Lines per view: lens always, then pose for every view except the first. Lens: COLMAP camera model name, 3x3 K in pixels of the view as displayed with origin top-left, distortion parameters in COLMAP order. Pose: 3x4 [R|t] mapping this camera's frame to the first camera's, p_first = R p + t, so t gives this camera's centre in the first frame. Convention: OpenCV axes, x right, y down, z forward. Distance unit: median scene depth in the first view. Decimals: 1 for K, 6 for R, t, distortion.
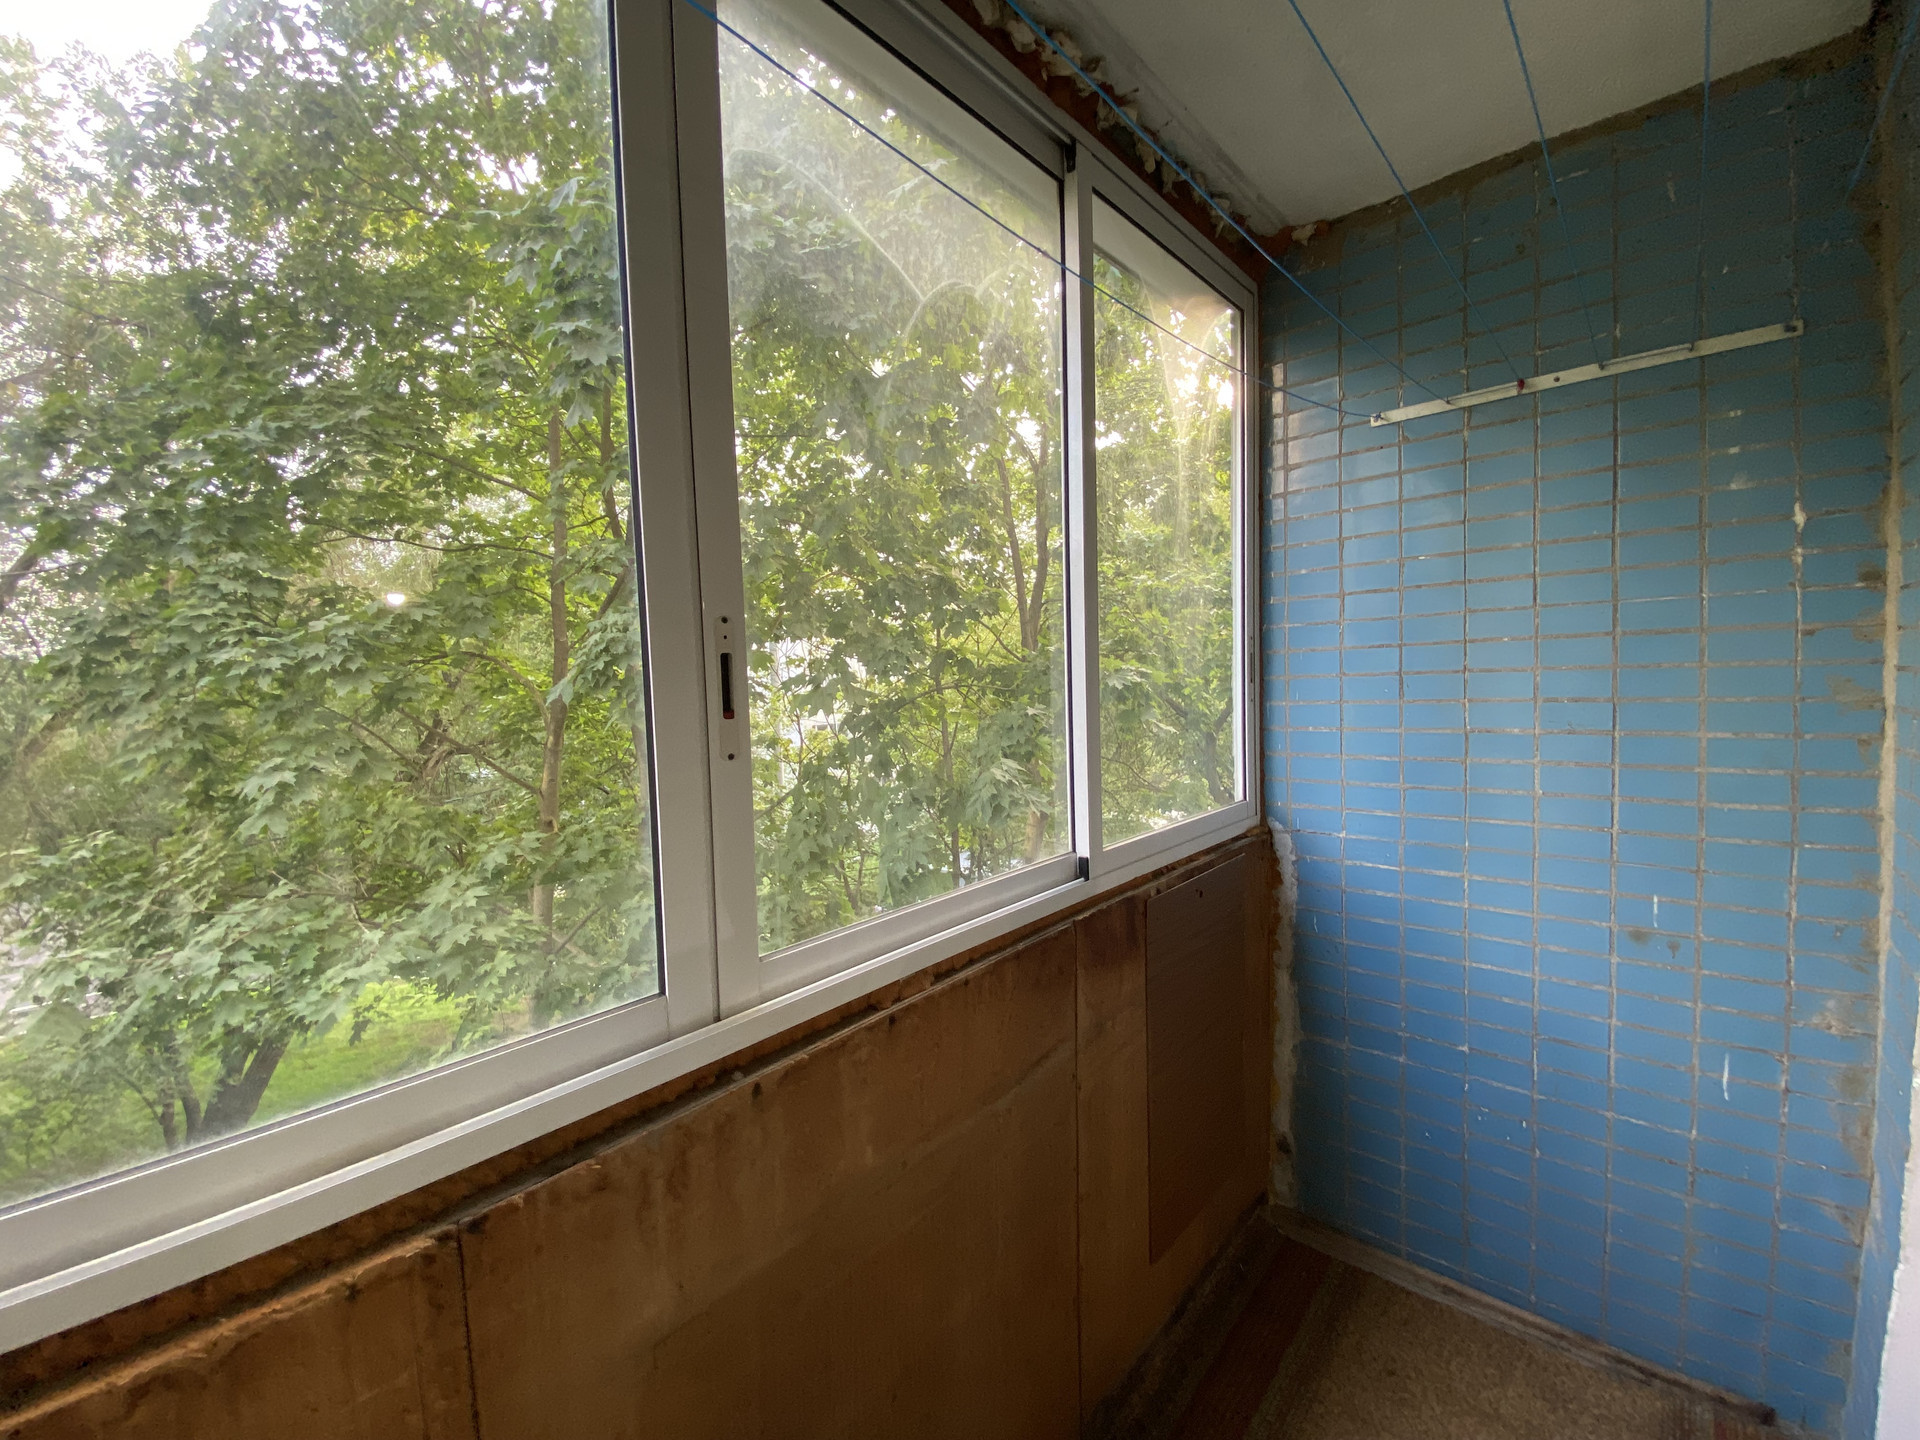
lens RADIAL K [[775.2, 0, 959.6], [0, 775.2, 721.9], [0, 0, 1]] dist [0.021028, -0.021237]
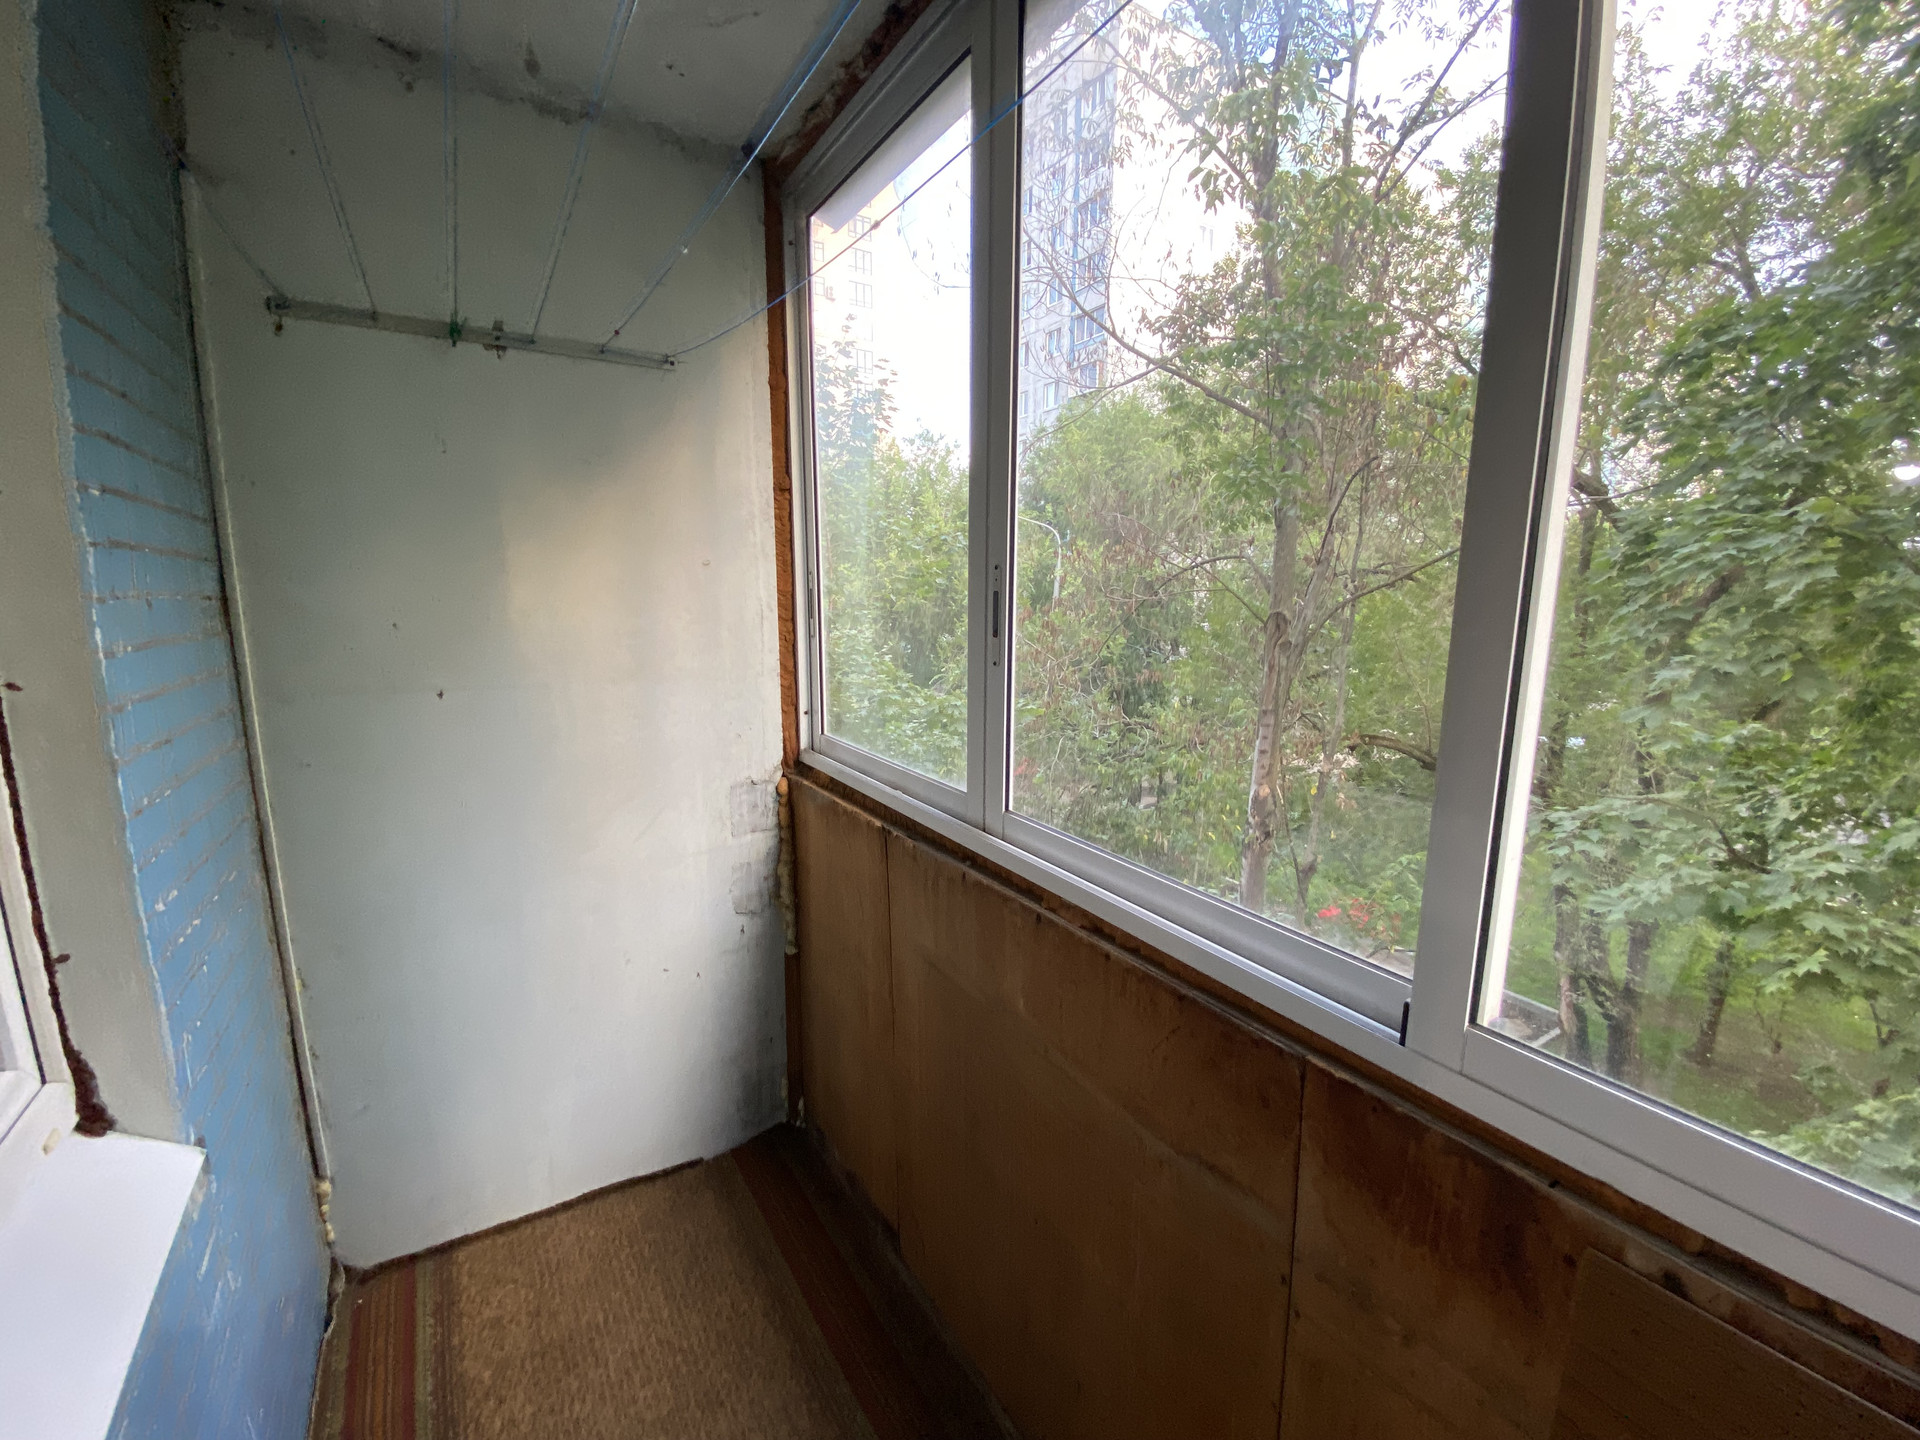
lens RADIAL K [[775.2, 0, 959.6], [0, 775.2, 721.9], [0, 0, 1]] dist [0.021028, -0.021237]
pose [[-0.275057, 0.155751, -0.948728, 0.913640], [-0.106050, 0.975854, 0.190950, -0.097391], [0.955561, 0.153135, -0.251898, 1.049377]]
